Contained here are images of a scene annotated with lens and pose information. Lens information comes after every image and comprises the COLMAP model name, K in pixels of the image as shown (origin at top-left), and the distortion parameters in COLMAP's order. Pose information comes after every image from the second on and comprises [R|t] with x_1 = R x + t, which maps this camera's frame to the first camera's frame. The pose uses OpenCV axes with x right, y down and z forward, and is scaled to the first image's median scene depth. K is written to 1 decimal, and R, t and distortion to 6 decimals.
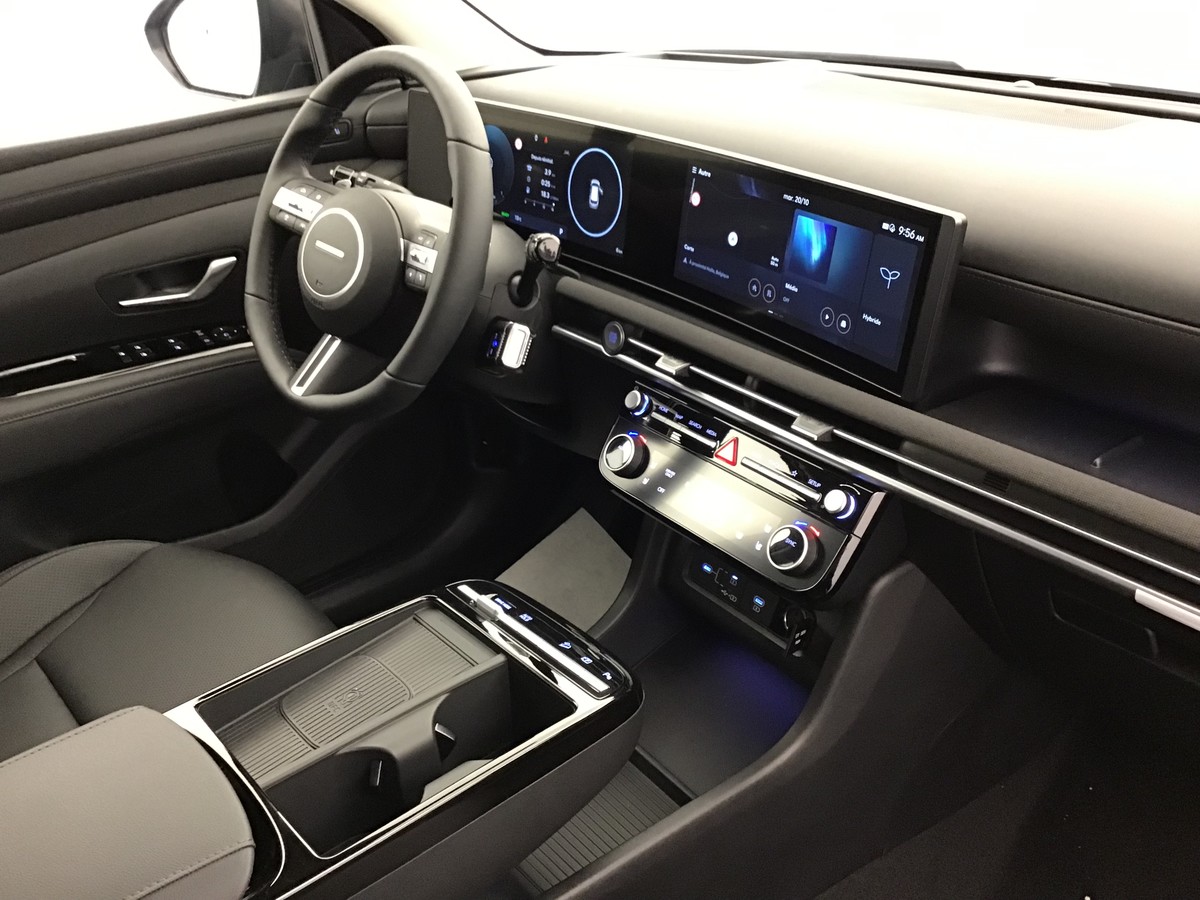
lens RADIAL K [[1099.2, 0, 600.0], [0, 1099.2, 455.7], [0, 0, 1]] dist [0.131478, -0.299601]
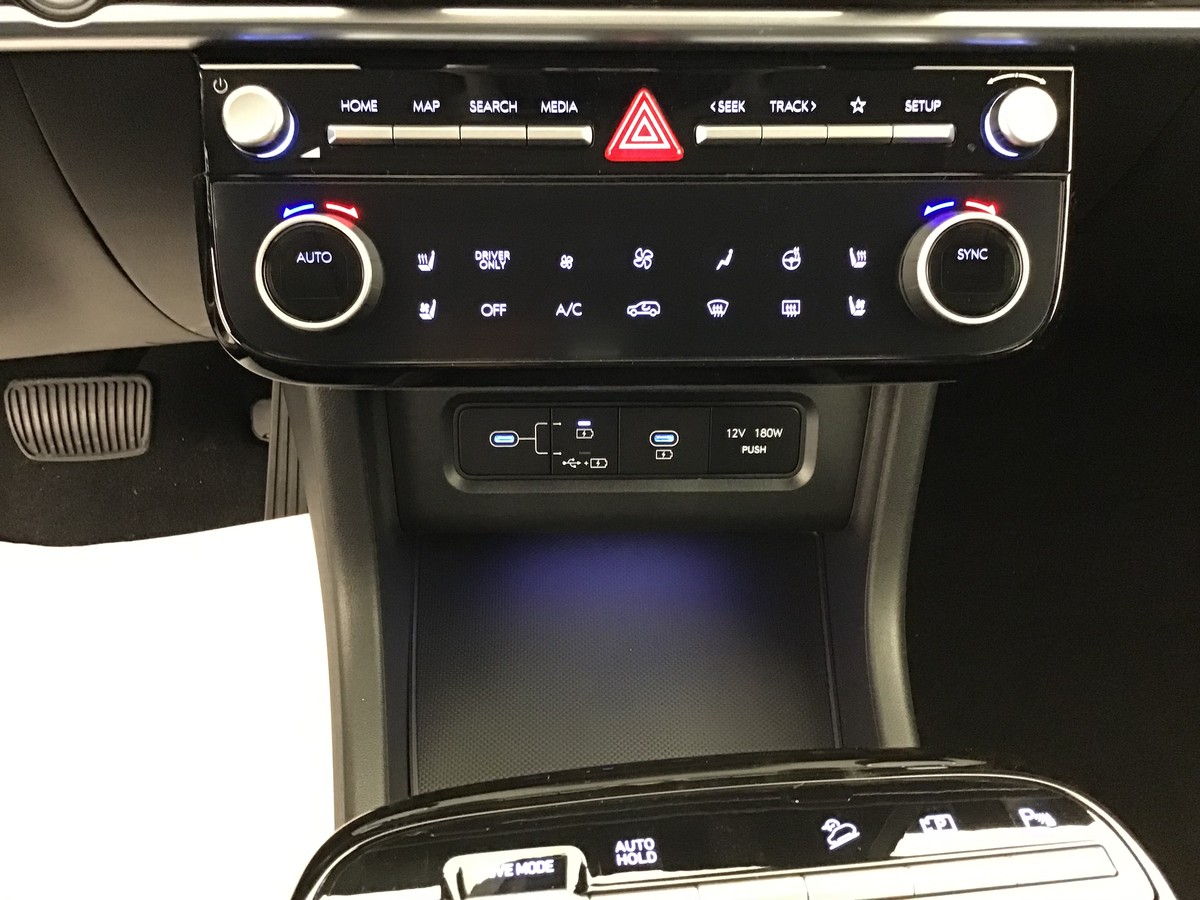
lens RADIAL K [[1099.2, 0, 600.0], [0, 1099.2, 455.7], [0, 0, 1]] dist [0.131478, -0.299601]
pose [[0.567827, -0.514675, 0.642404, -0.194200], [0.344632, 0.857374, 0.382280, -0.058085], [-0.747530, 0.004324, 0.664214, 0.733725]]
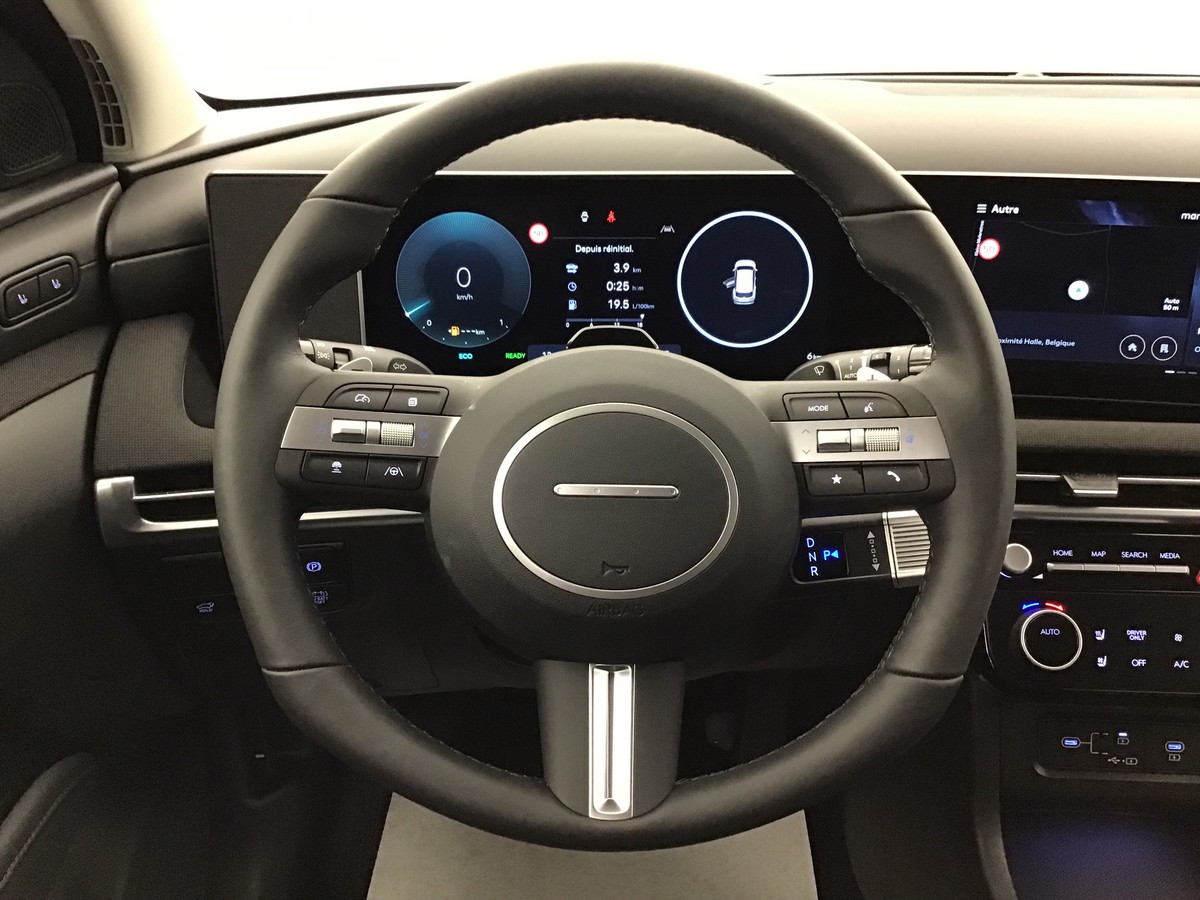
lens RADIAL K [[1099.2, 0, 600.0], [0, 1099.2, 455.7], [0, 0, 1]] dist [0.131478, -0.299601]
pose [[0.653162, -0.288474, 0.700116, -0.612532], [0.330910, 0.940371, 0.078750, -0.255339], [-0.681085, 0.180239, 0.709674, 0.725844]]
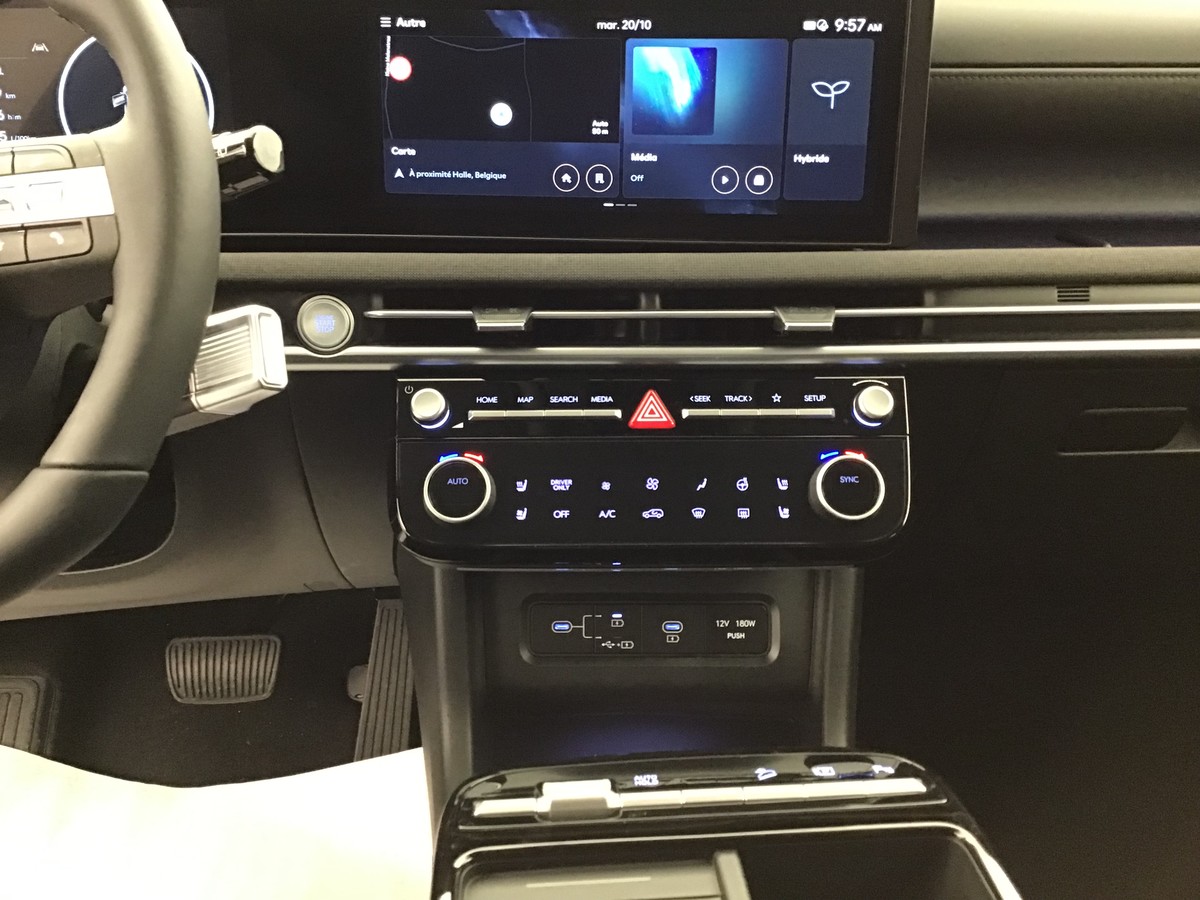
lens RADIAL K [[1076.3, 0, 596.4], [0, 1076.3, 452.4], [0, 0, 1]] dist [0.090598, -0.168542]
pose [[0.592467, -0.282140, 0.754572, -0.382739], [0.352630, 0.932991, 0.071978, -0.038051], [-0.724317, 0.223440, 0.652258, 0.594116]]
